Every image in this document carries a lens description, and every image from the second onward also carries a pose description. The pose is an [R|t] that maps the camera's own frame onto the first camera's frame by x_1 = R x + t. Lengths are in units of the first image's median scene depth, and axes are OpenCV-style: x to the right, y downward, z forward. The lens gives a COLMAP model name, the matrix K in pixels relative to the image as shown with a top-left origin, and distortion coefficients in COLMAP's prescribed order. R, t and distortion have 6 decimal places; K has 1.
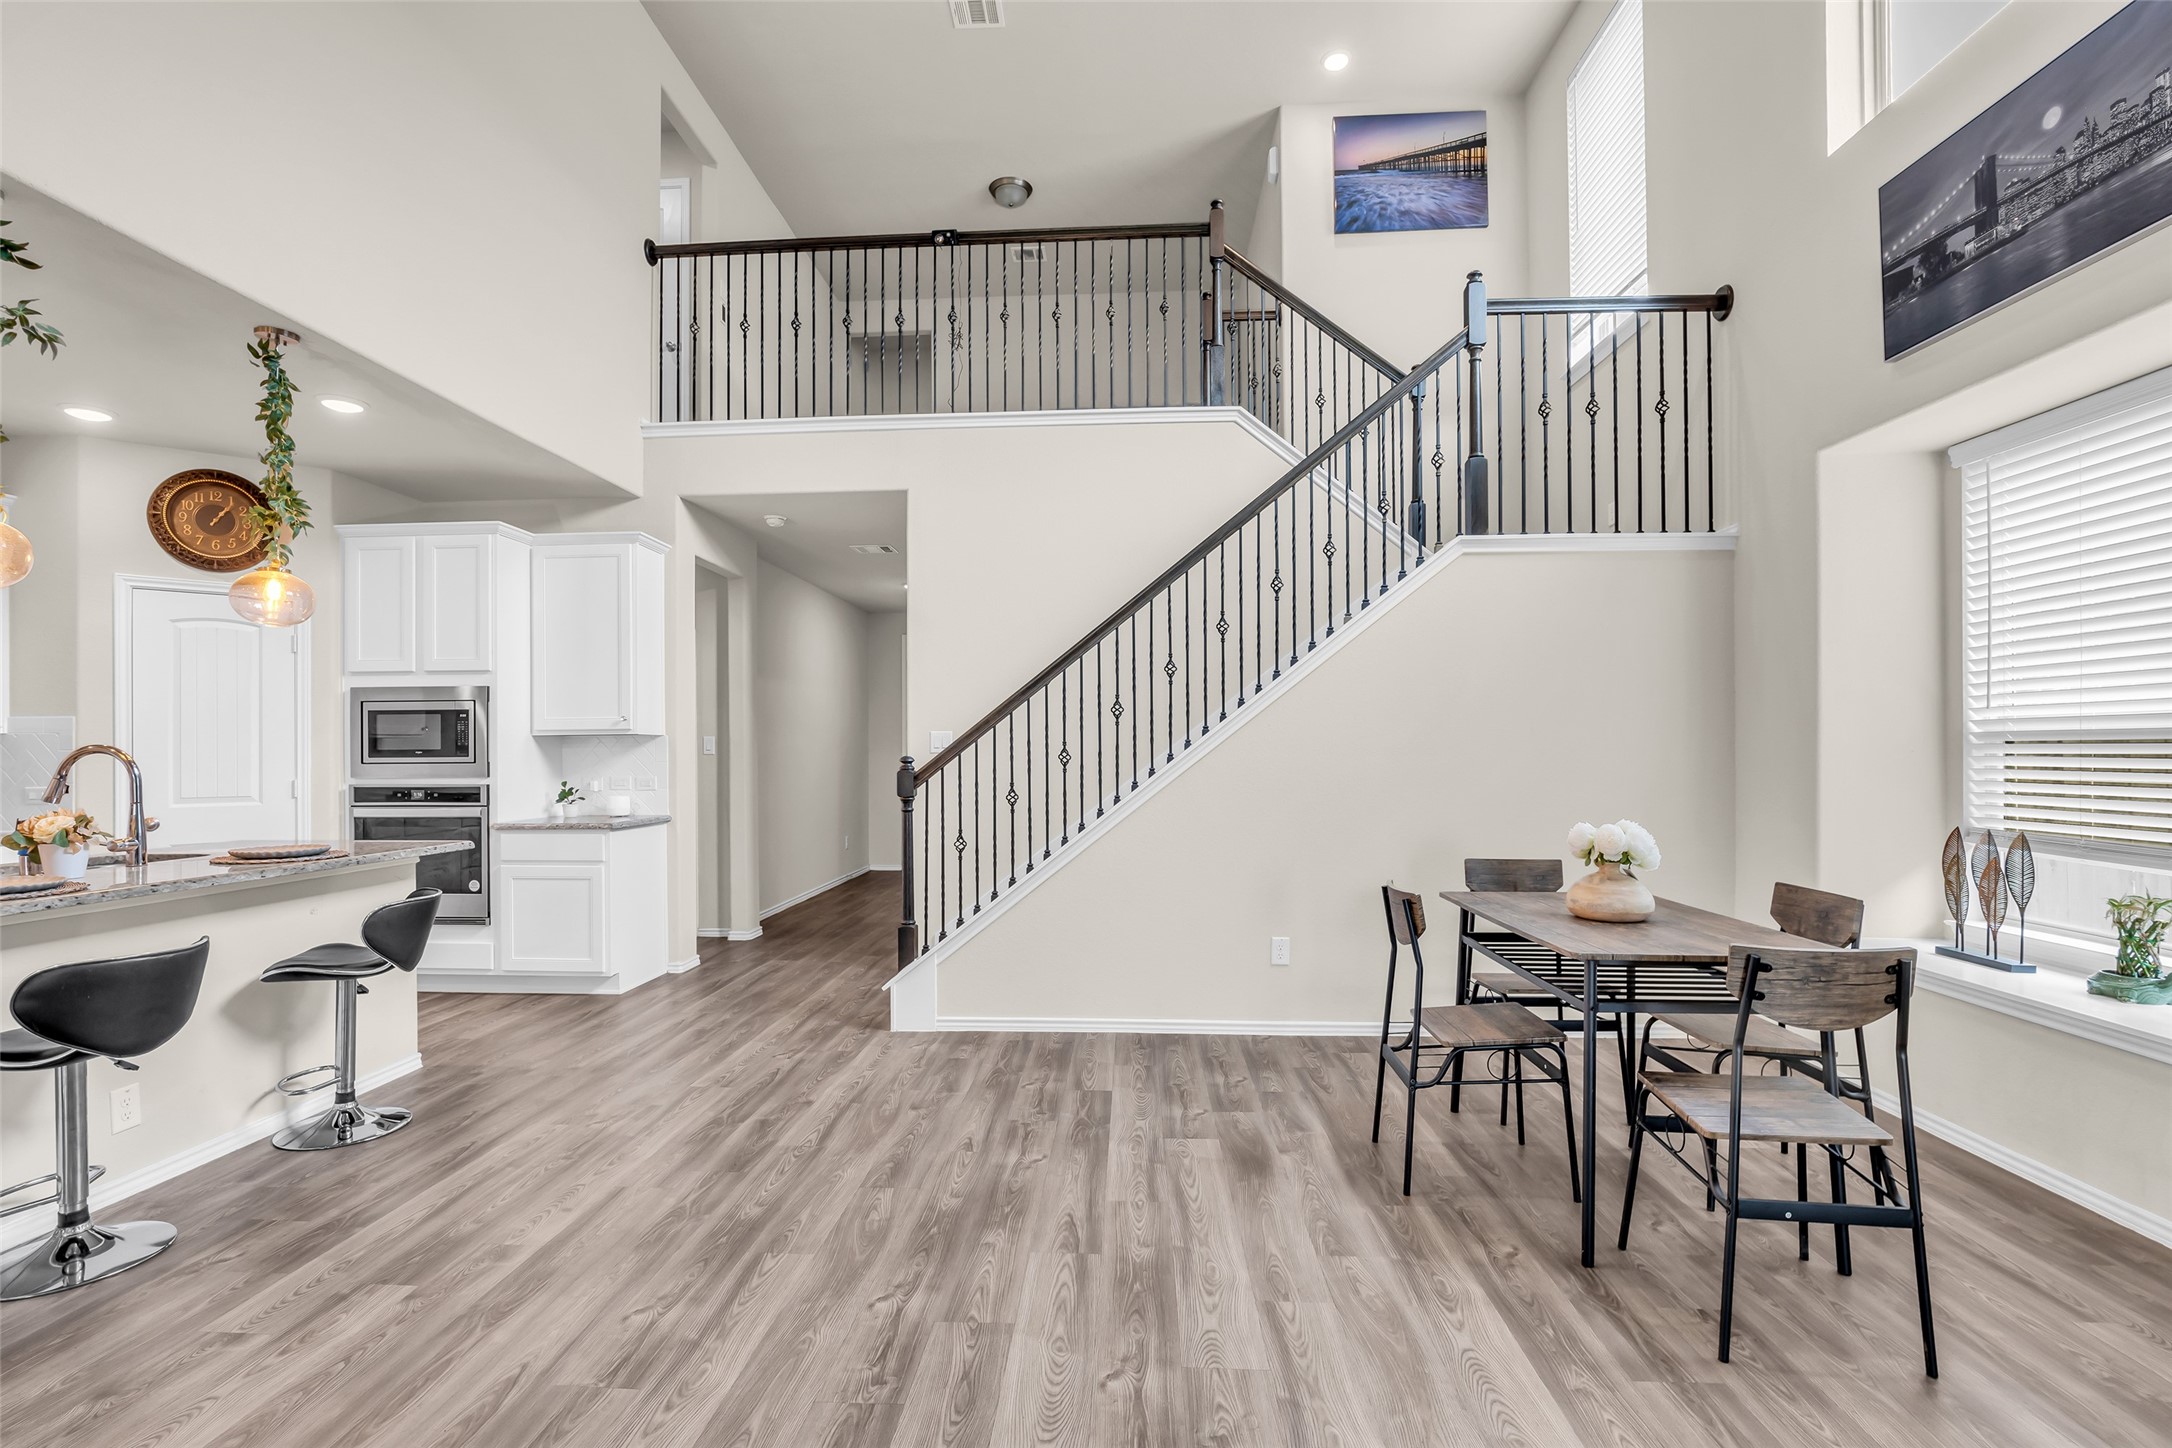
lens RADIAL K [[986.0, 0, 1072.5], [0, 986.0, 746.3], [0, 0, 1]] dist [-0.025216, 0.007118]
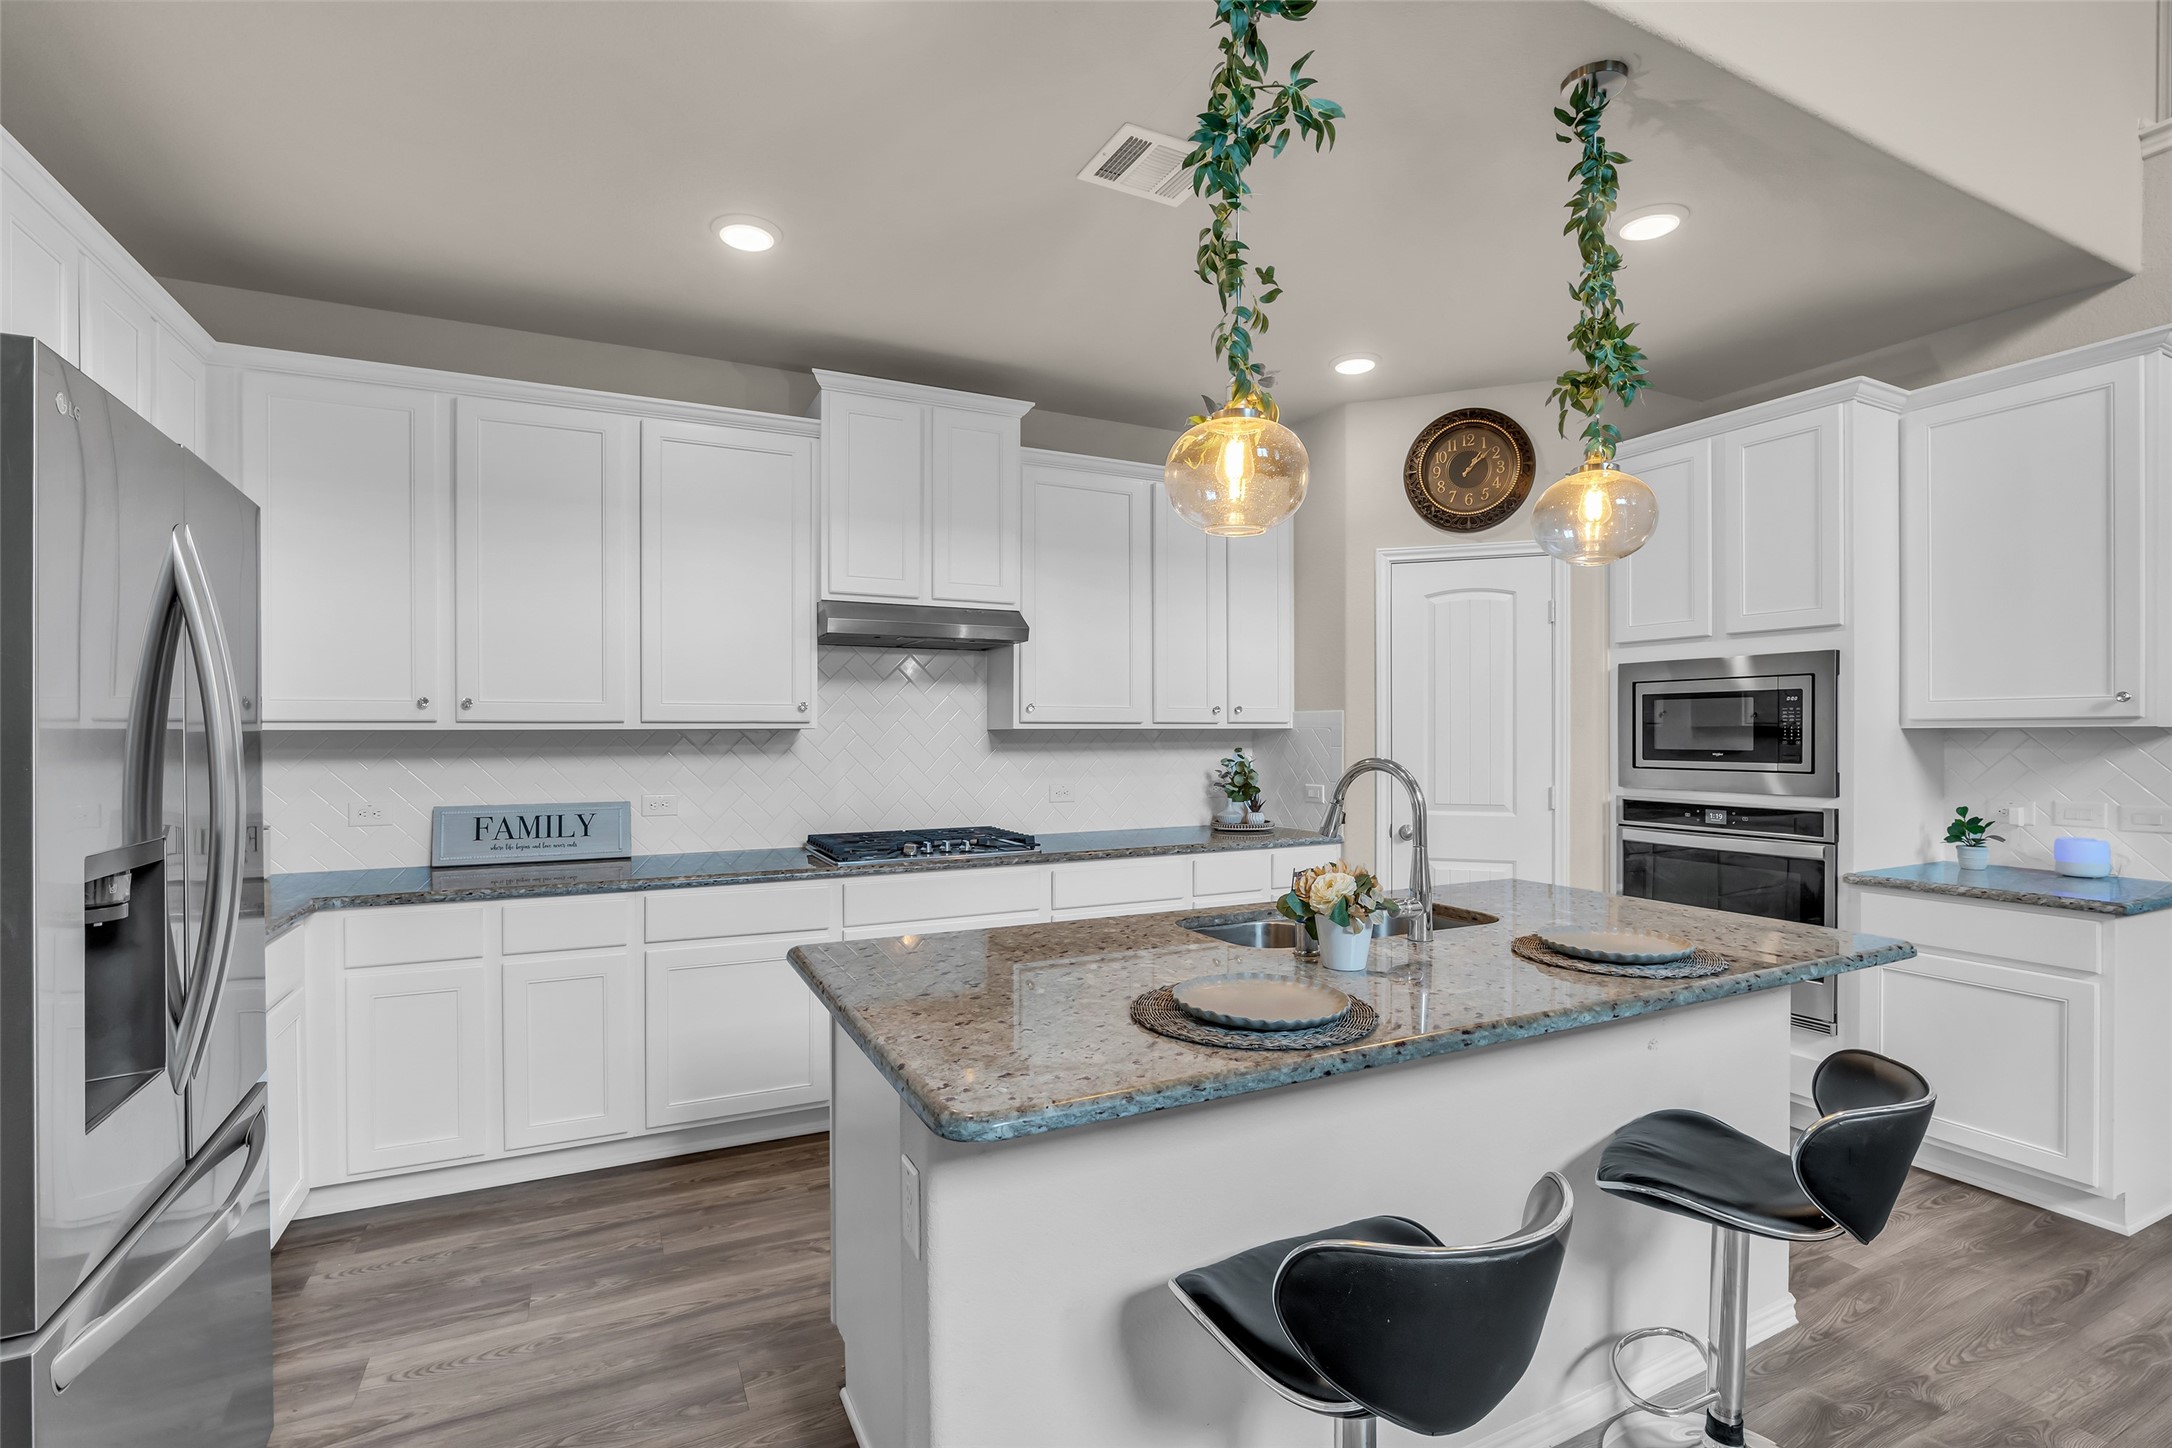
lens RADIAL K [[986.0, 0, 1076.4], [0, 986.0, 739.9], [0, 0, 1]] dist [-0.025216, 0.007118]
pose [[0.491968, 0.012495, -0.870523, -0.353113], [0.002751, 0.999870, 0.015906, -0.018819], [0.870609, -0.010220, 0.491870, 0.329531]]
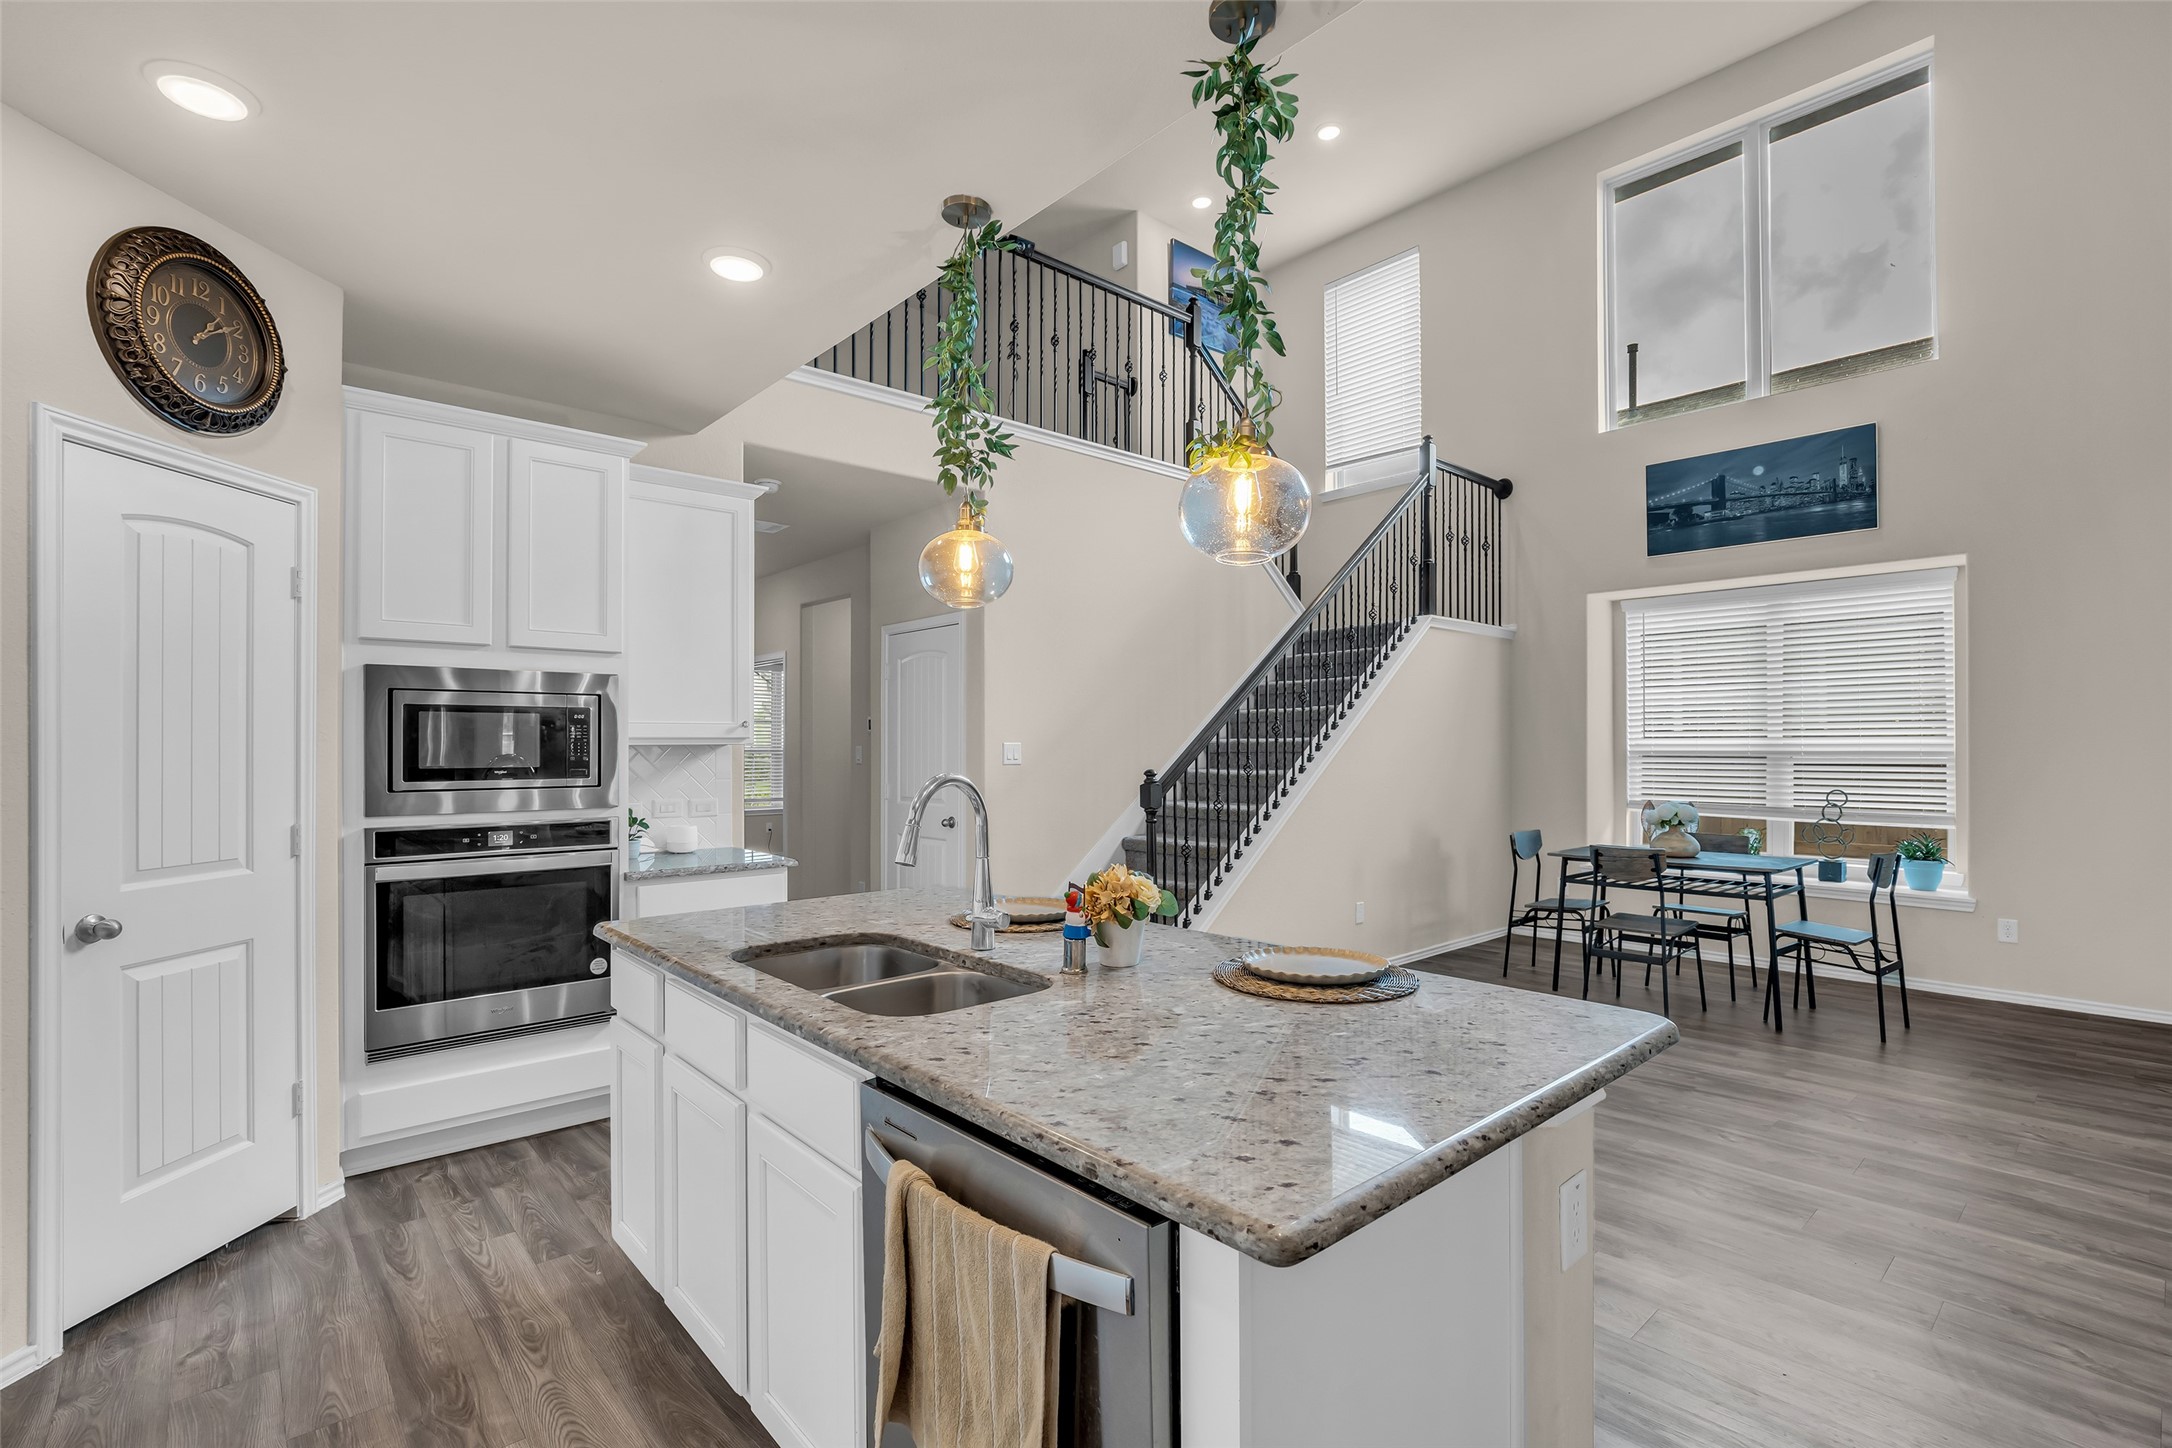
lens RADIAL K [[986.0, 0, 1078.4], [0, 986.0, 736.8], [0, 0, 1]] dist [-0.025216, 0.007118]
pose [[0.711665, 0.011199, 0.702430, -1.010071], [-0.004543, 0.999925, -0.011340, -0.013387], [-0.702504, 0.004879, 0.711663, 0.326488]]
